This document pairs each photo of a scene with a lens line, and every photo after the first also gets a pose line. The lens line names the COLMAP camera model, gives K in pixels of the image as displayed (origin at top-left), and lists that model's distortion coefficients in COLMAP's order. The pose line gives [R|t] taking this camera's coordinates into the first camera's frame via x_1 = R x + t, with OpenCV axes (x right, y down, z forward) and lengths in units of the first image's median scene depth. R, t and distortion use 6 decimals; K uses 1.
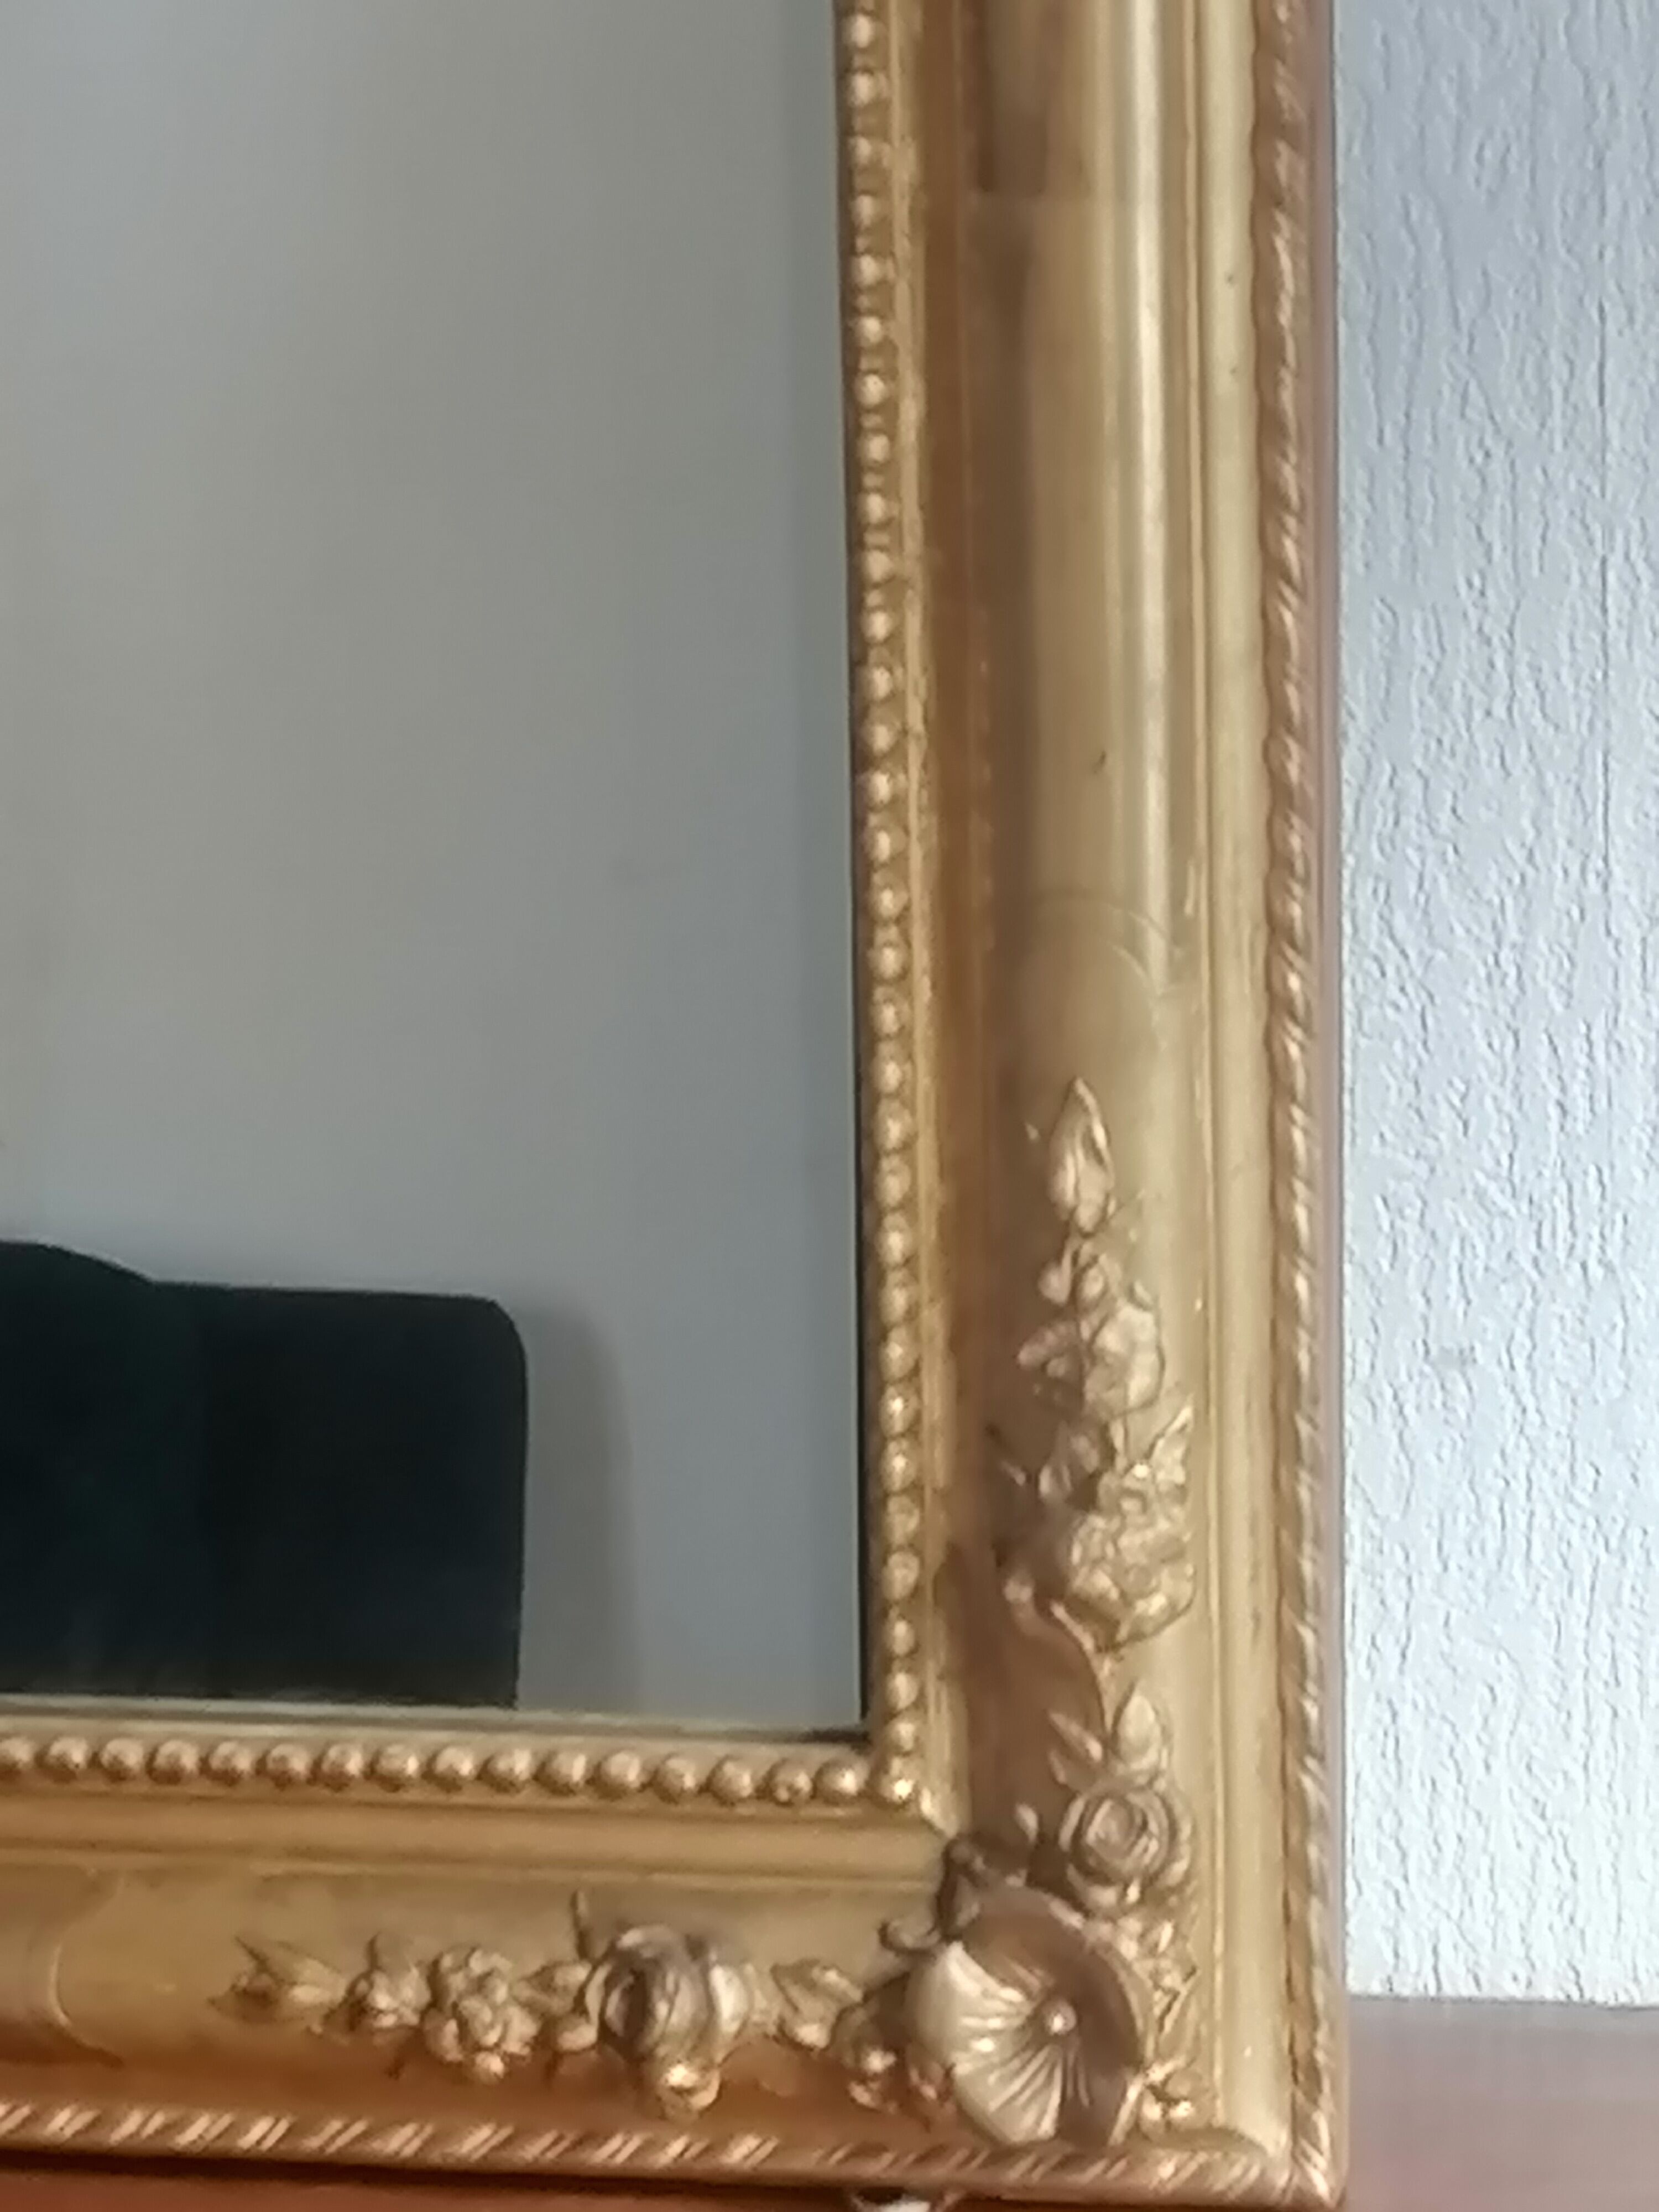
lens RADIAL K [[9623.9, 0, 829.5], [0, 9623.9, 1106.0], [0, 0, 1]] dist [0.127547, 0.691189]
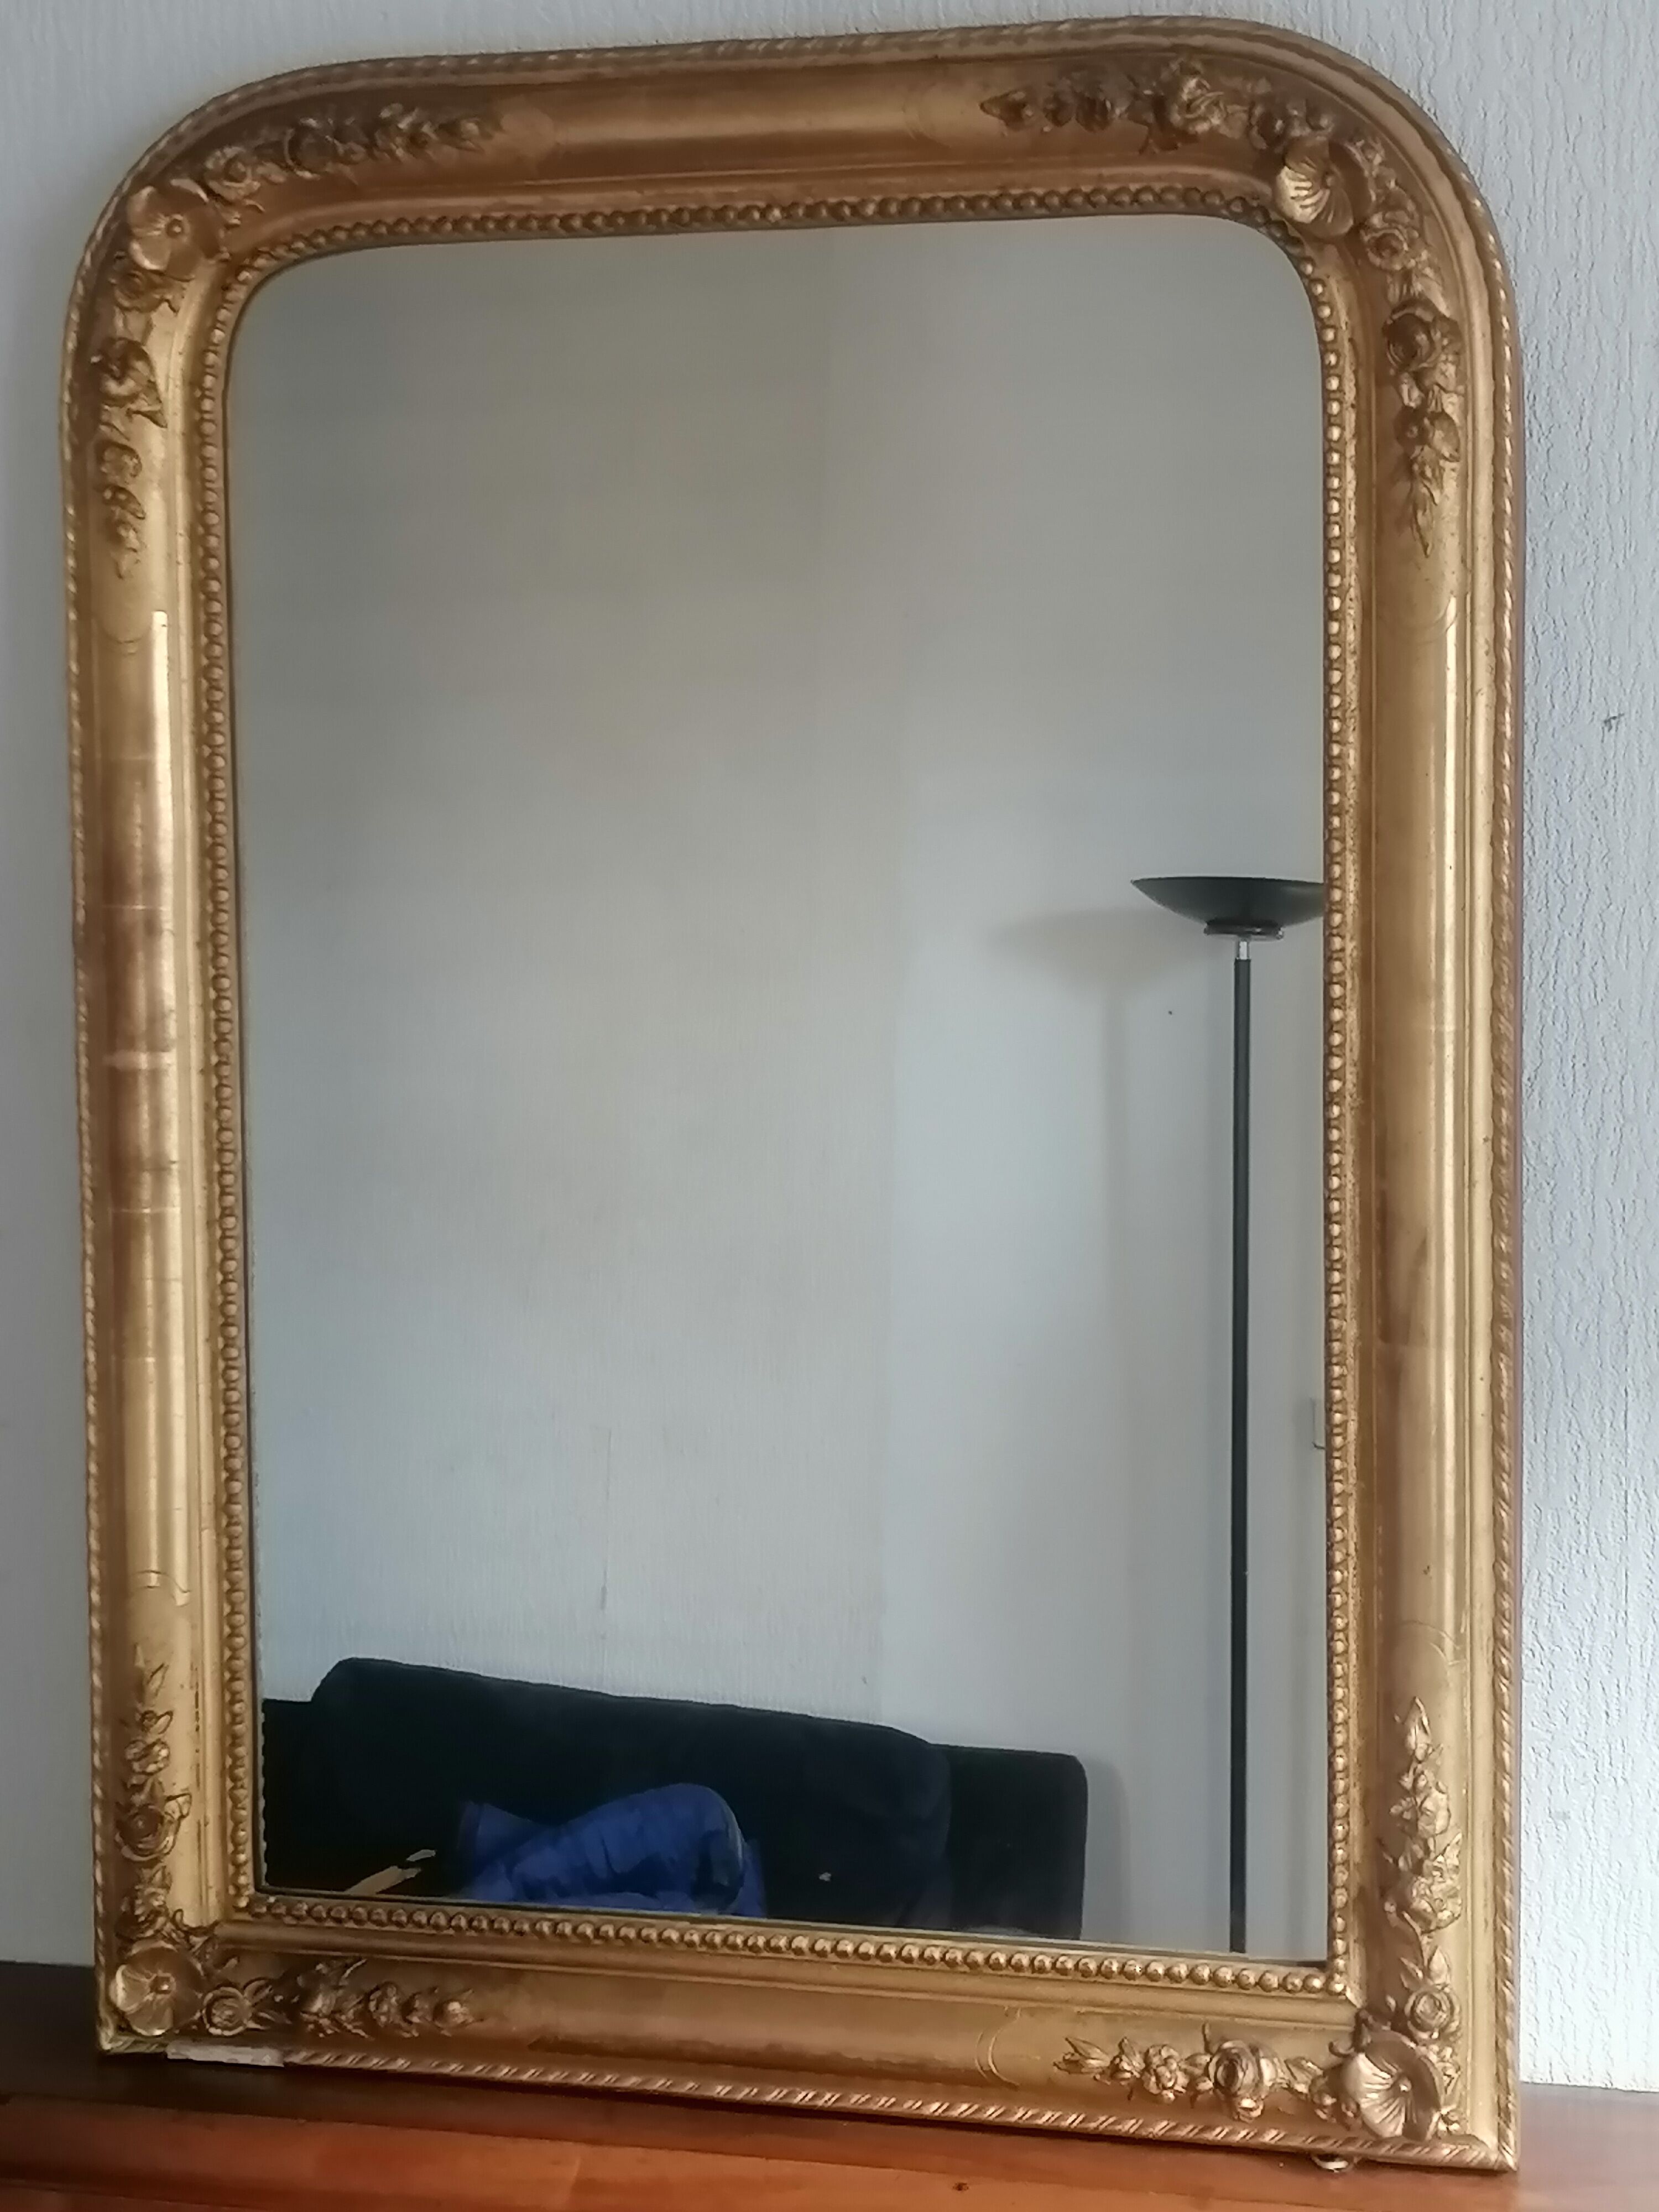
lens RADIAL K [[4199.2, 0, 829.5], [0, 4199.2, 1106.0], [0, 0, 1]] dist [0.144280, -0.388409]
pose [[0.996264, 0.018928, -0.084259, -0.035463], [-0.029771, 0.991152, -0.129347, -0.008555], [0.081066, 0.131373, 0.988013, -0.107034]]
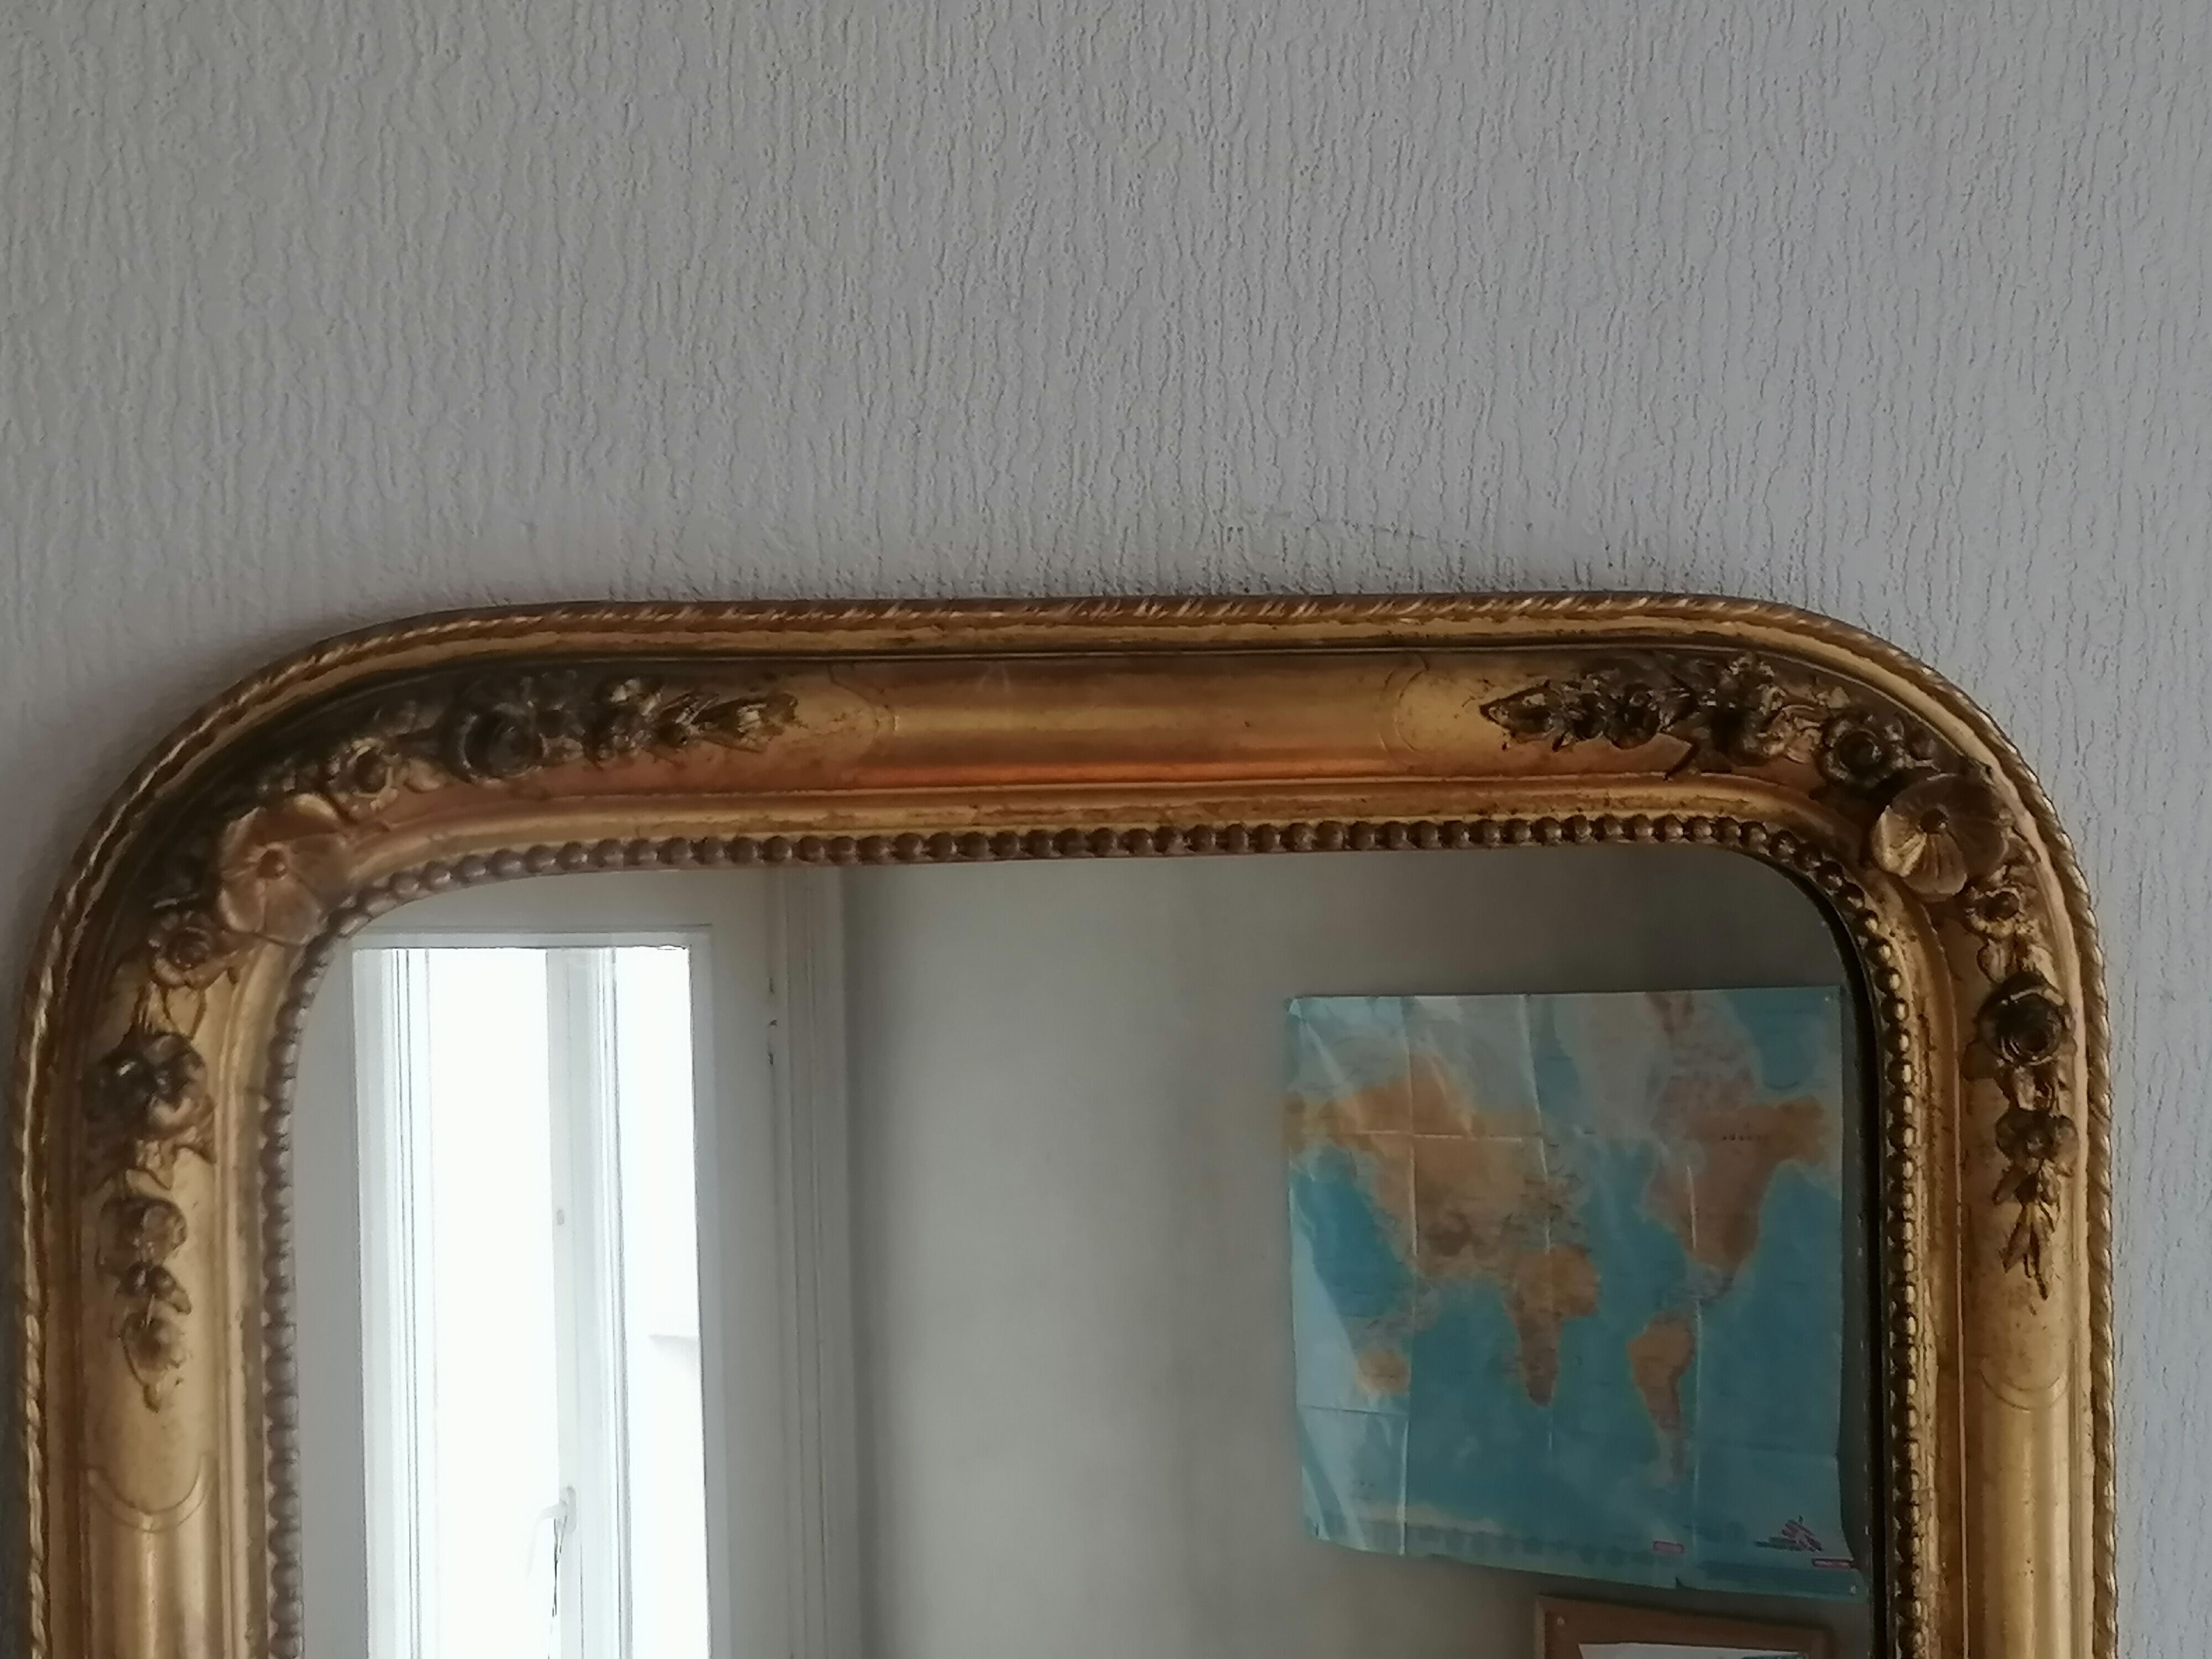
lens RADIAL K [[4008.5, 0, 1039.2], [0, 4008.5, 820.3], [0, 0, 1]] dist [0.054216, 0.076722]
pose [[0.891413, -0.010493, 0.453070, -0.496014], [0.097134, 0.980923, -0.168391, -0.259668], [-0.442660, 0.194114, 0.875427, 0.307992]]
